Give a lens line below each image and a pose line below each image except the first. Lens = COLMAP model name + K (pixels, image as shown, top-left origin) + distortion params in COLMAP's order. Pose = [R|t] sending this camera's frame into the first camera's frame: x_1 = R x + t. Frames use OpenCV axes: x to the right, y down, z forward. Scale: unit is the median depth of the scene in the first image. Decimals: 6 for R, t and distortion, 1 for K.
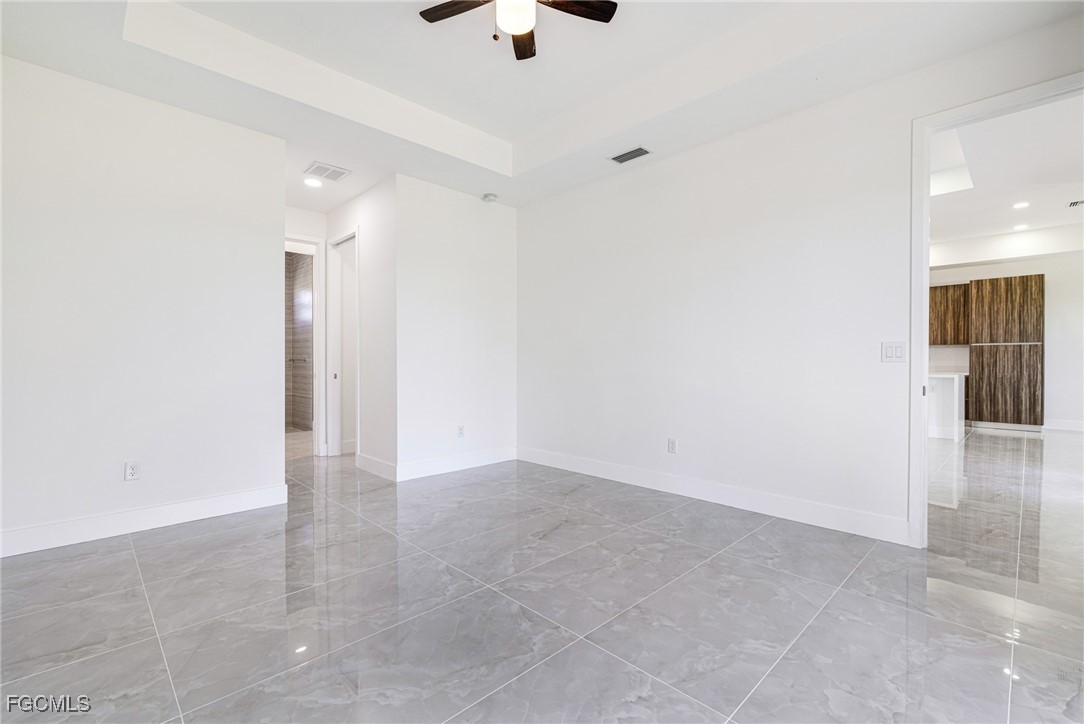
lens RADIAL K [[474.0, 0, 557.4], [0, 474.0, 363.5], [0, 0, 1]] dist [-0.001610, 0.002603]
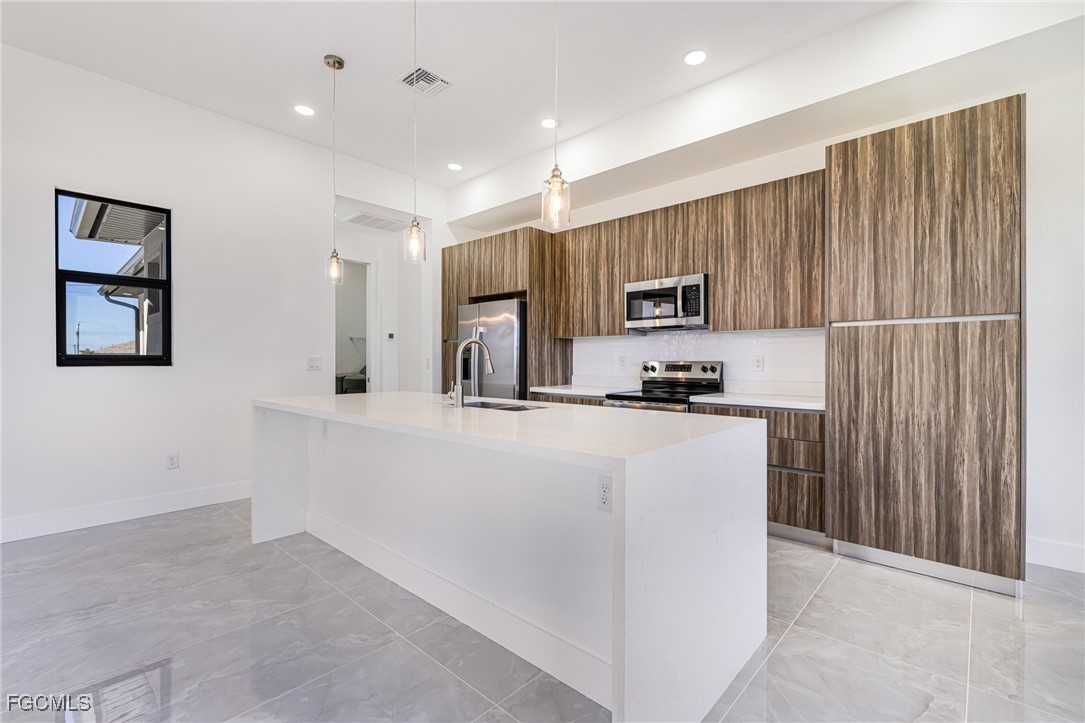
lens RADIAL K [[474.4, 0, 577.8], [0, 474.4, 363.7], [0, 0, 1]] dist [-0.001610, 0.002603]
pose [[0.996768, -0.001100, 0.080331, 0.680534], [0.001365, 0.999994, -0.003250, -0.010510], [-0.080327, 0.003349, 0.996763, 0.685109]]
